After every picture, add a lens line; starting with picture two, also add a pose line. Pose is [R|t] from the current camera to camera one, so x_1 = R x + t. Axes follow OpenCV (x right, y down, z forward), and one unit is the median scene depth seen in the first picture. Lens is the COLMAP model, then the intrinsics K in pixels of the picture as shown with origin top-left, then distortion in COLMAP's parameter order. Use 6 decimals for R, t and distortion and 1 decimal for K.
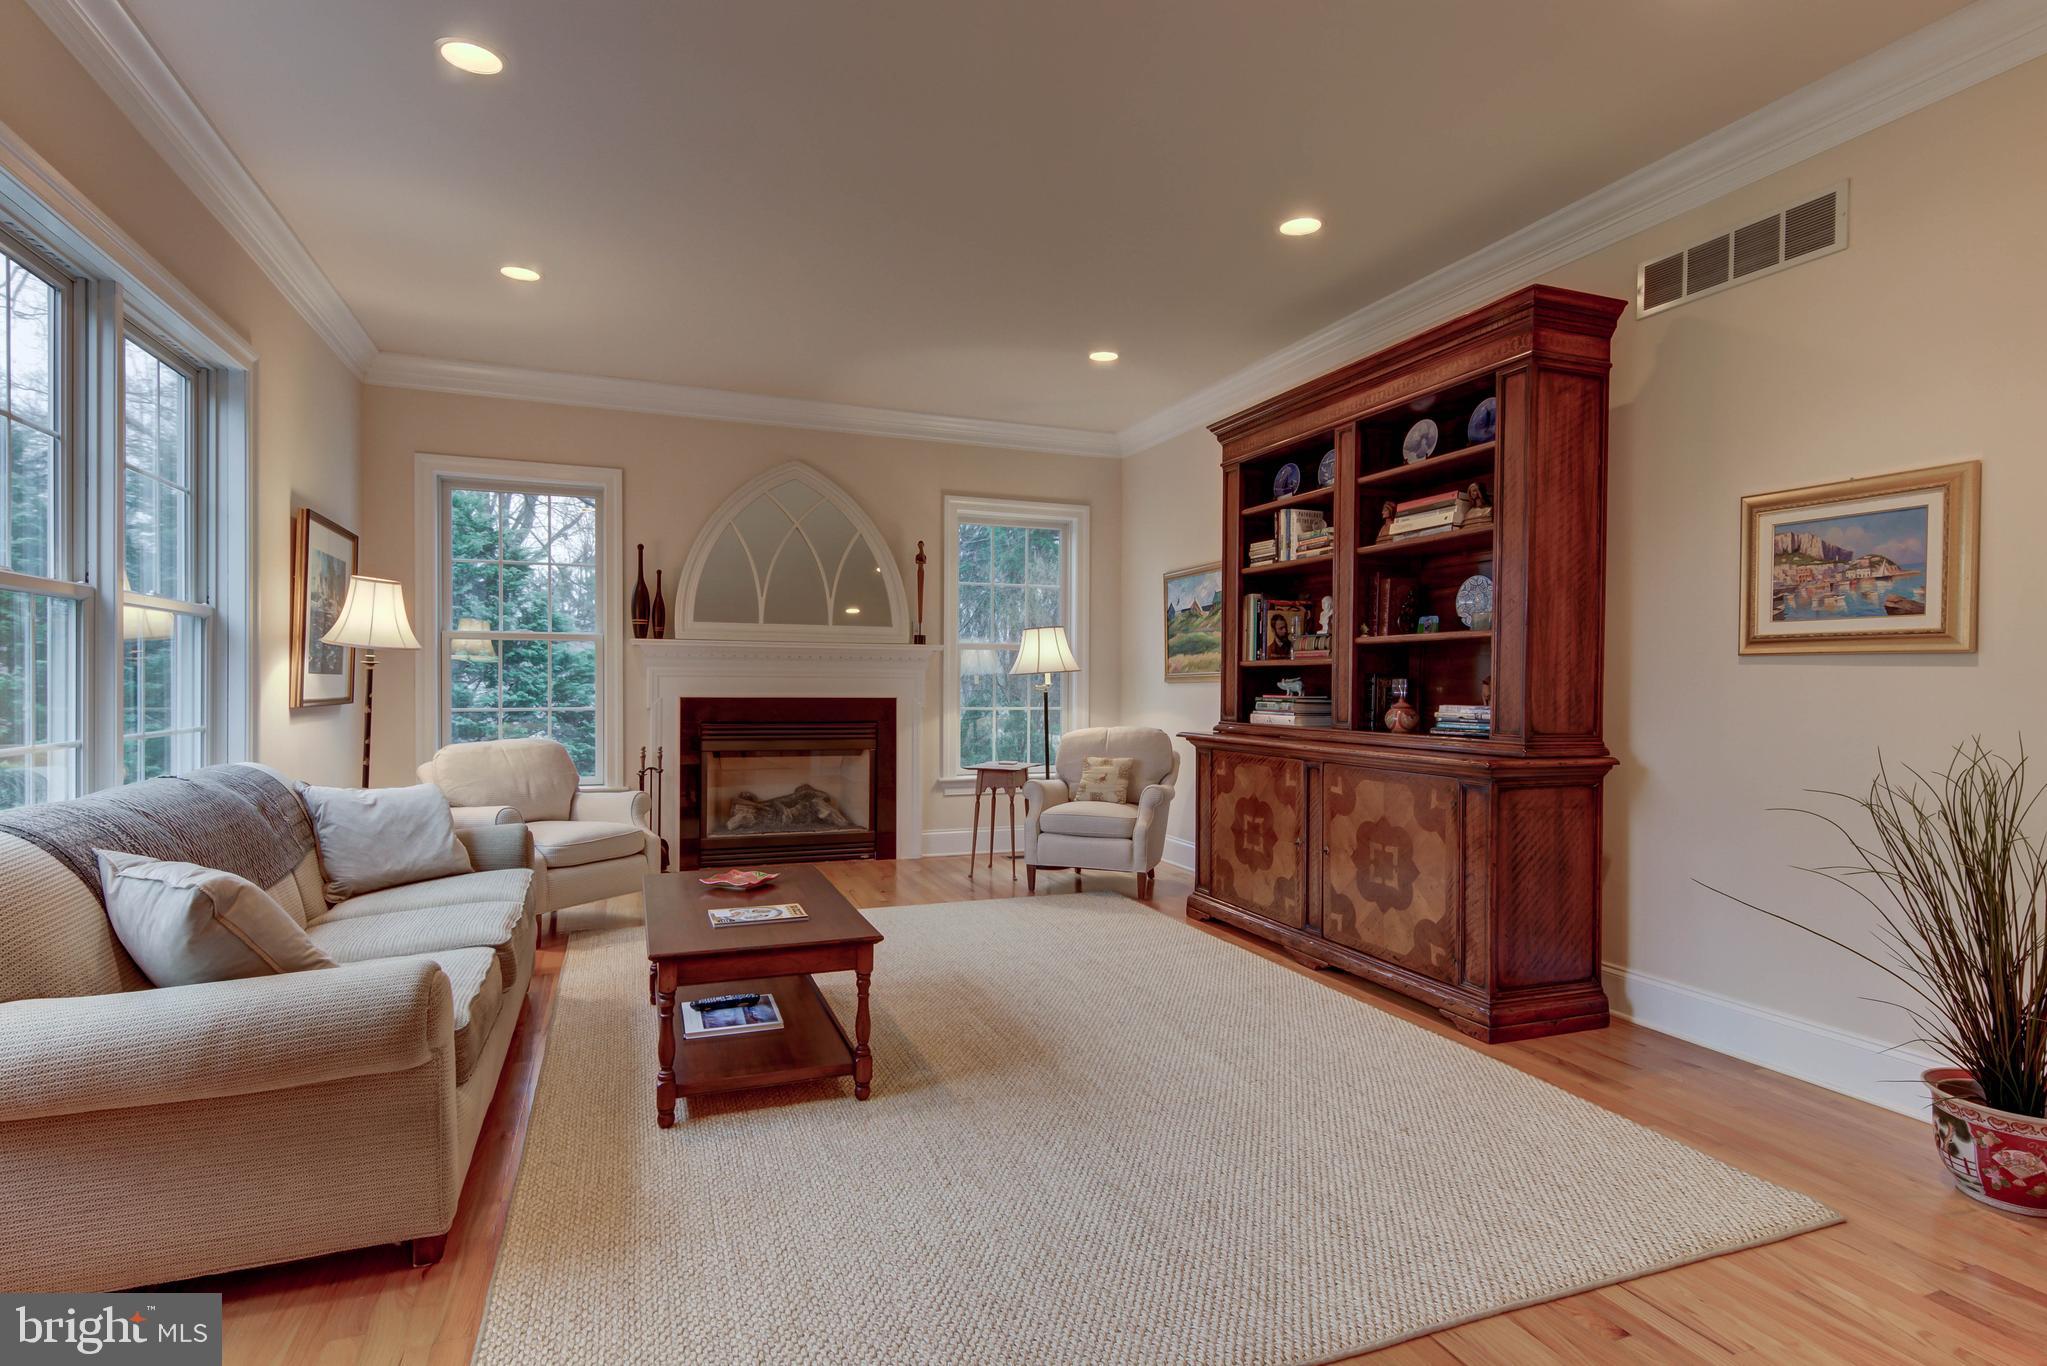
lens RADIAL K [[1042.1, 0, 1031.7], [0, 1042.1, 683.7], [0, 0, 1]] dist [0.026053, -0.003797]
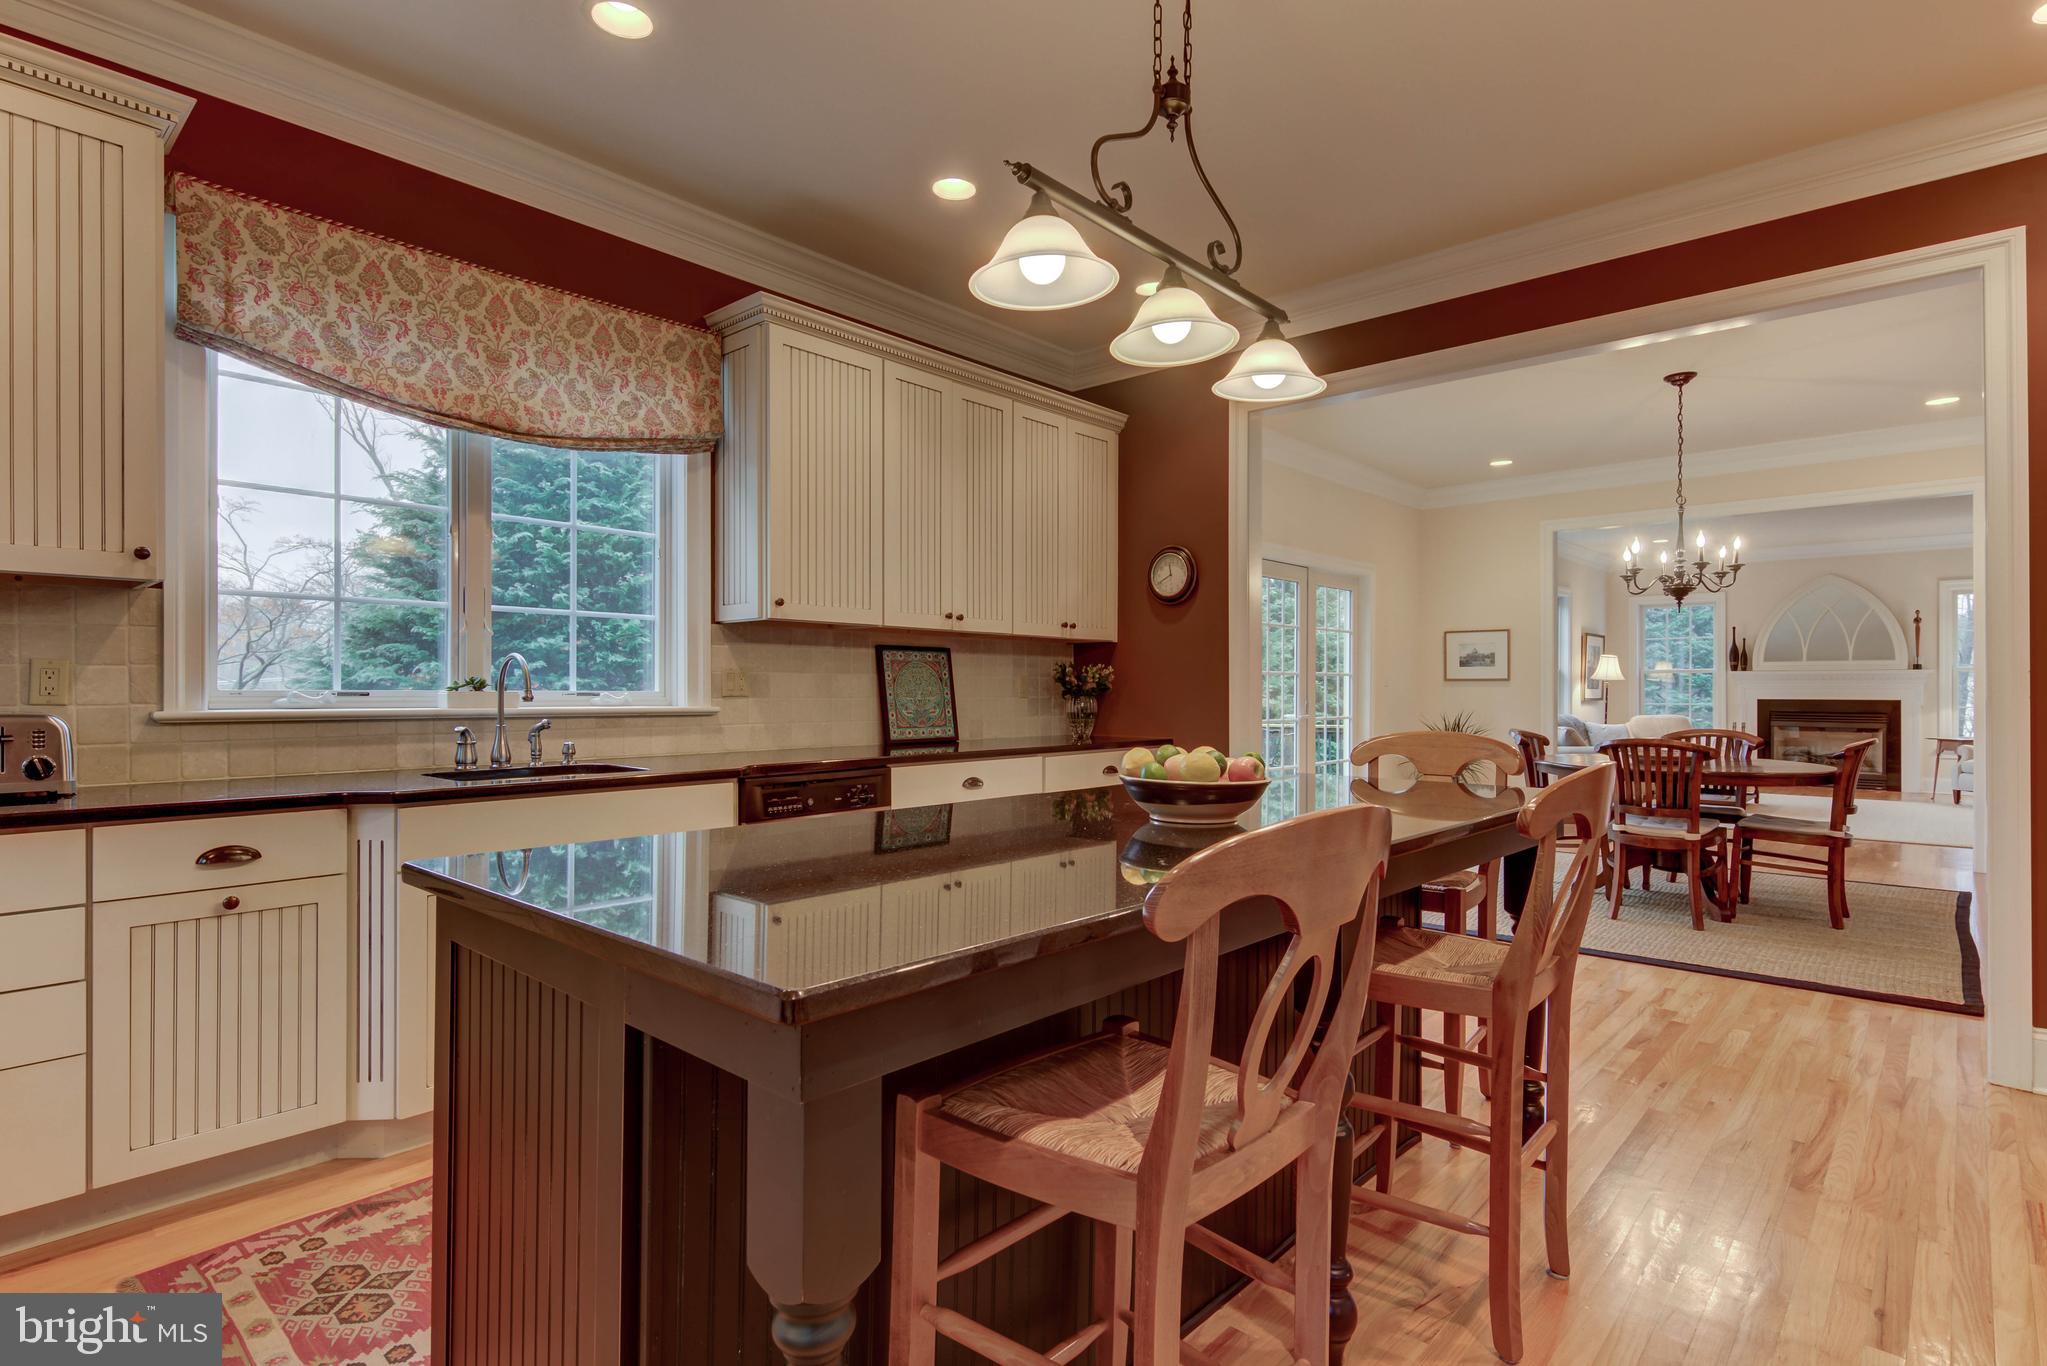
lens RADIAL K [[1042.1, 0, 1029.3], [0, 1042.1, 683.1], [0, 0, 1]] dist [0.026053, -0.003797]
pose [[0.454954, -0.014123, -0.890403, 1.070866], [-0.001191, 0.999864, -0.016468, 0.020992], [0.890514, 0.008553, 0.454876, -1.515889]]
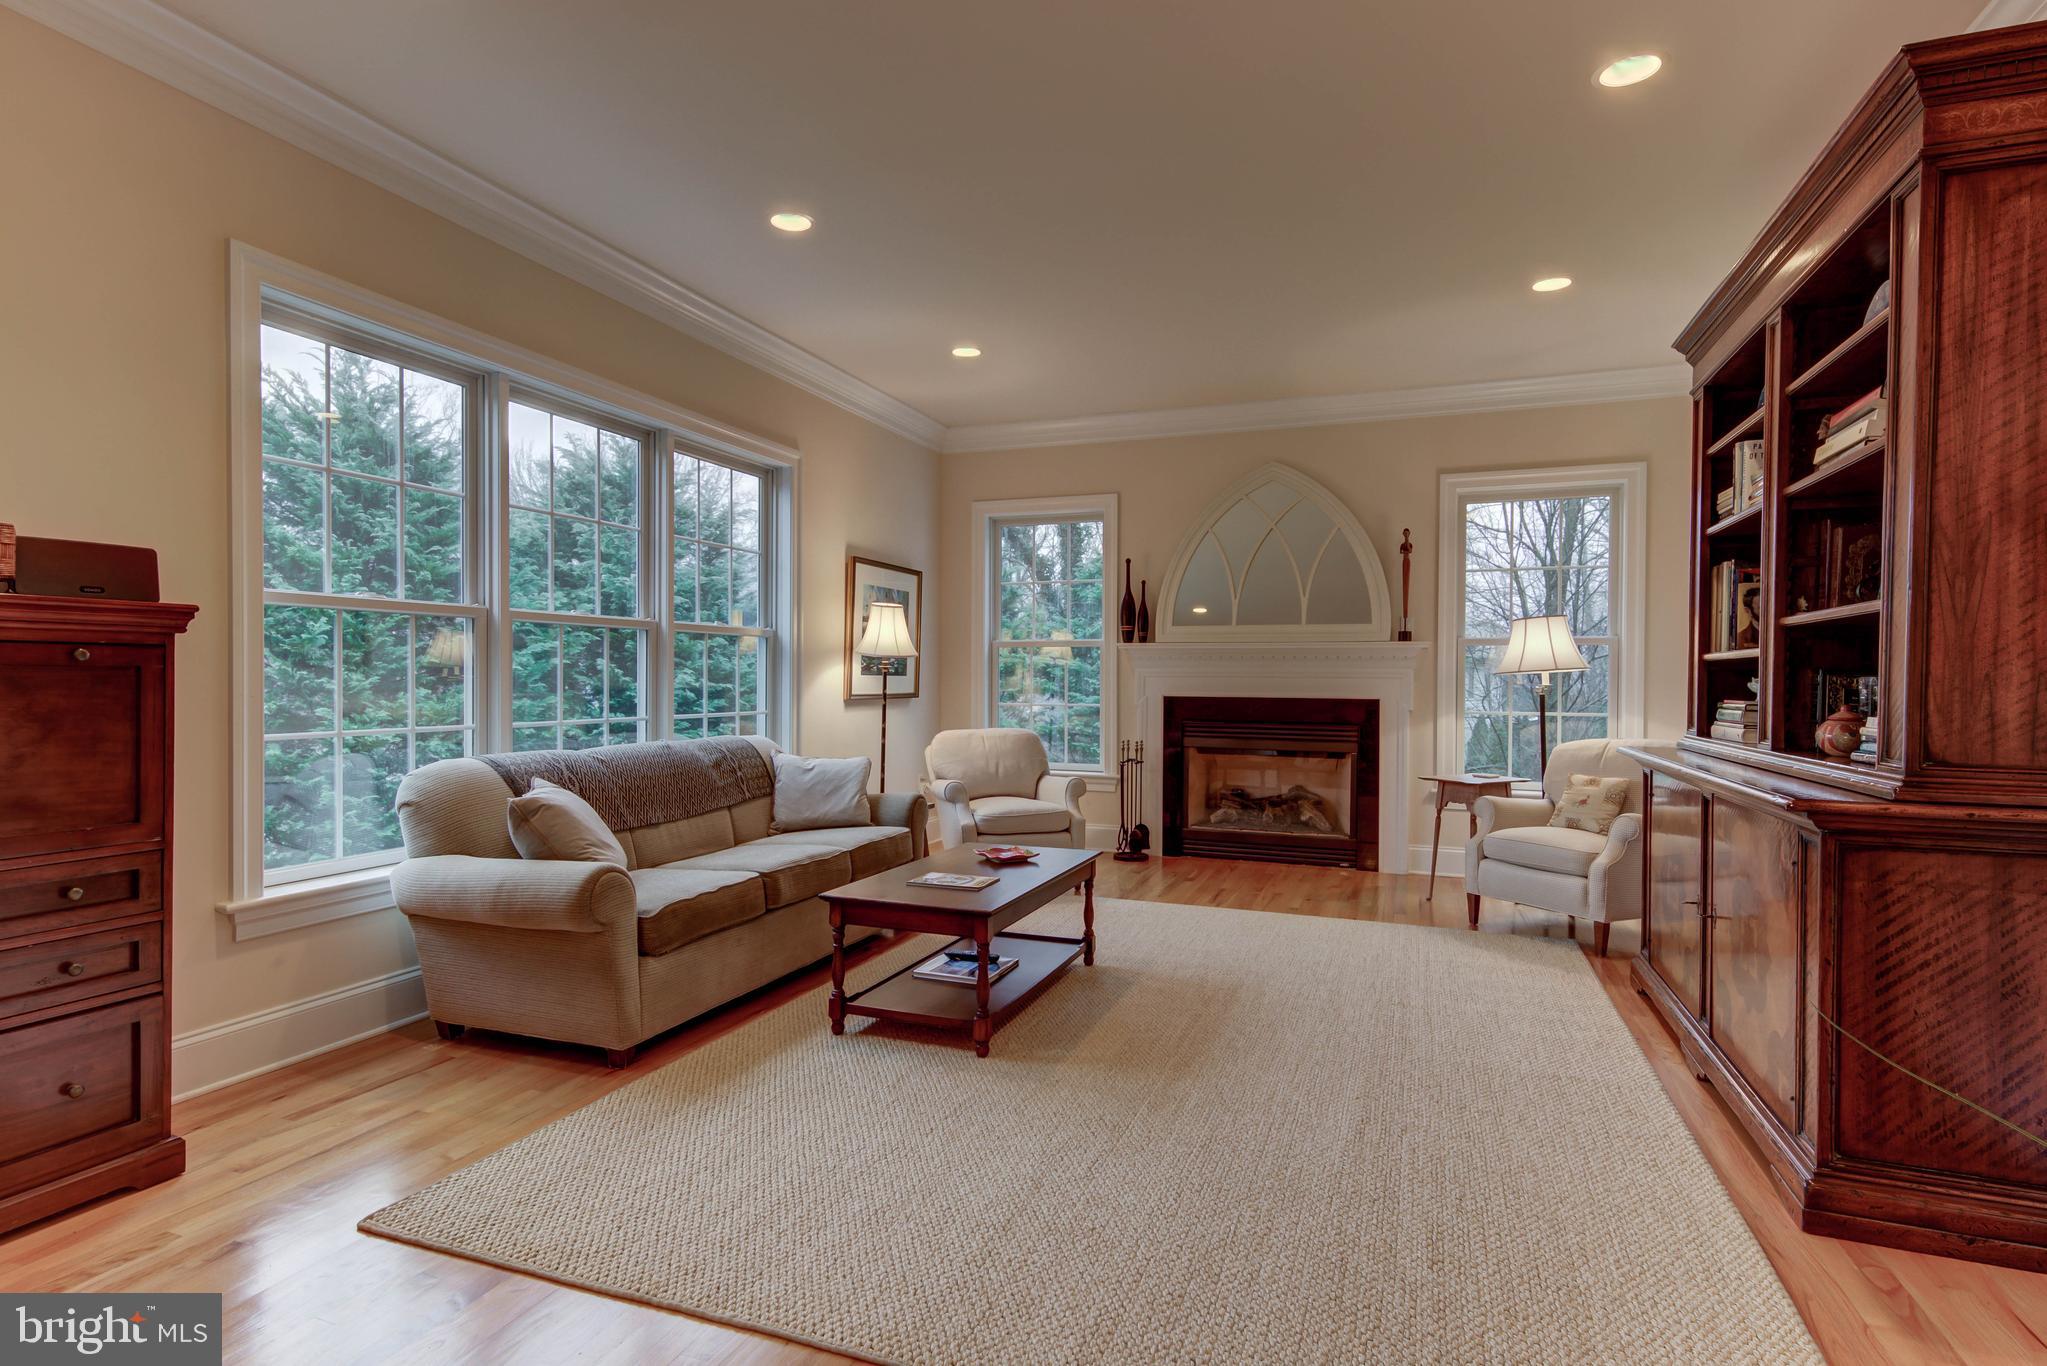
lens RADIAL K [[1042.1, 0, 1011.9], [0, 1042.1, 680.1], [0, 0, 1]] dist [0.026053, -0.003797]
pose [[0.735810, -0.000541, -0.677188, 0.355119], [-0.003254, 0.999985, -0.004335, 0.001977], [0.677180, 0.005393, 0.735797, 0.119283]]
